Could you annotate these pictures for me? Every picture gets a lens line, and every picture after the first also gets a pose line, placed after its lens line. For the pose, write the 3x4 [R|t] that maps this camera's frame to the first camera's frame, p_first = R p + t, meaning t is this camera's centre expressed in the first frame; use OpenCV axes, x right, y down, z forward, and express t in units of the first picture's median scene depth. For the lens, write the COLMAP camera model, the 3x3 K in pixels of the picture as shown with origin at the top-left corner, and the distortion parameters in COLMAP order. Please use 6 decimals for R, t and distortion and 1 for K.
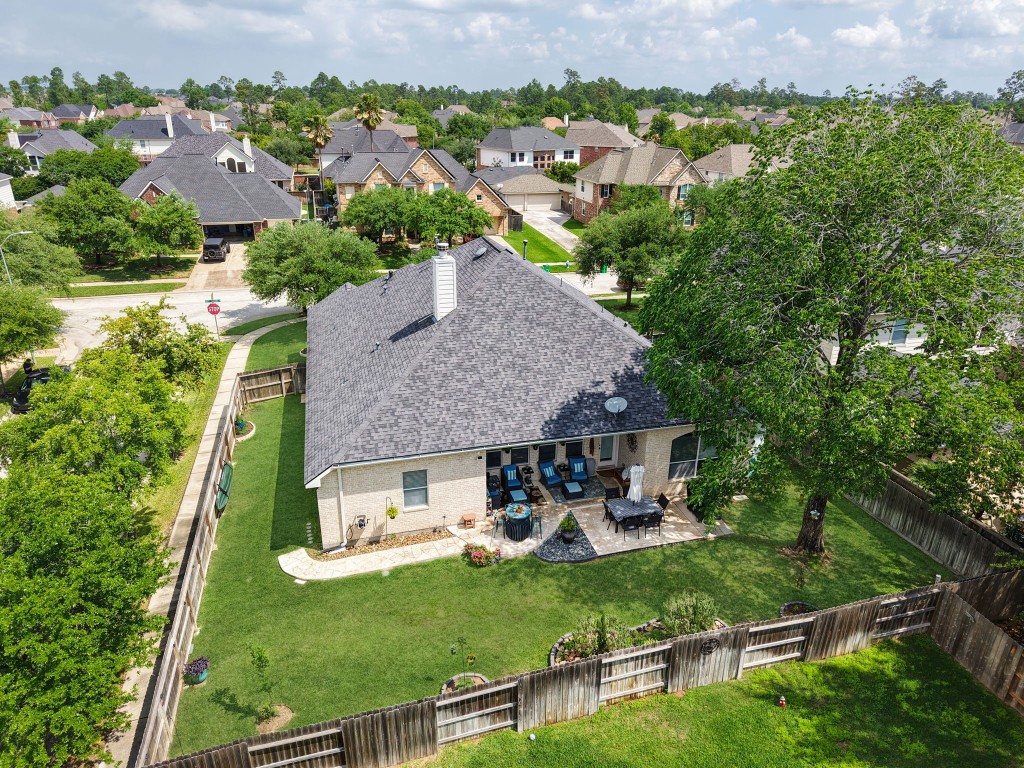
lens RADIAL K [[676.0, 0, 510.0], [0, 676.0, 384.3], [0, 0, 1]] dist [0.008469, -0.006357]
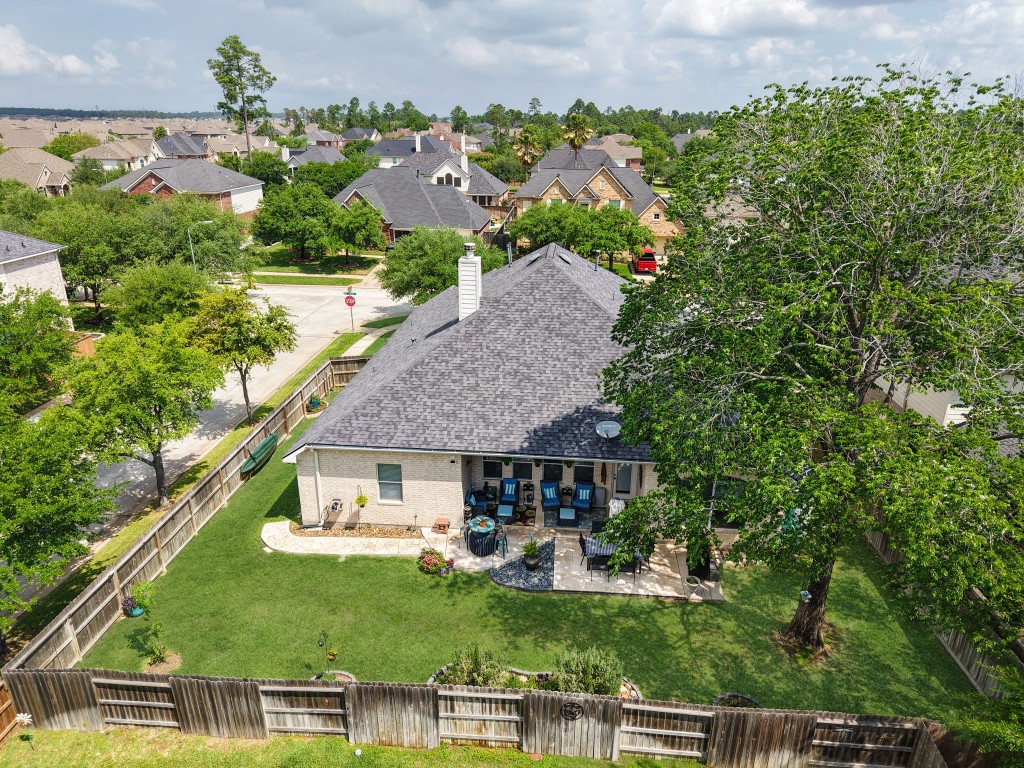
lens RADIAL K [[676.0, 0, 512.7], [0, 676.0, 384.9], [0, 0, 1]] dist [0.008469, -0.006357]
pose [[0.938709, 0.123725, -0.321743, 0.327325], [-0.134198, 0.990899, -0.010488, -0.001560], [0.317517, 0.053023, 0.946769, 0.105369]]
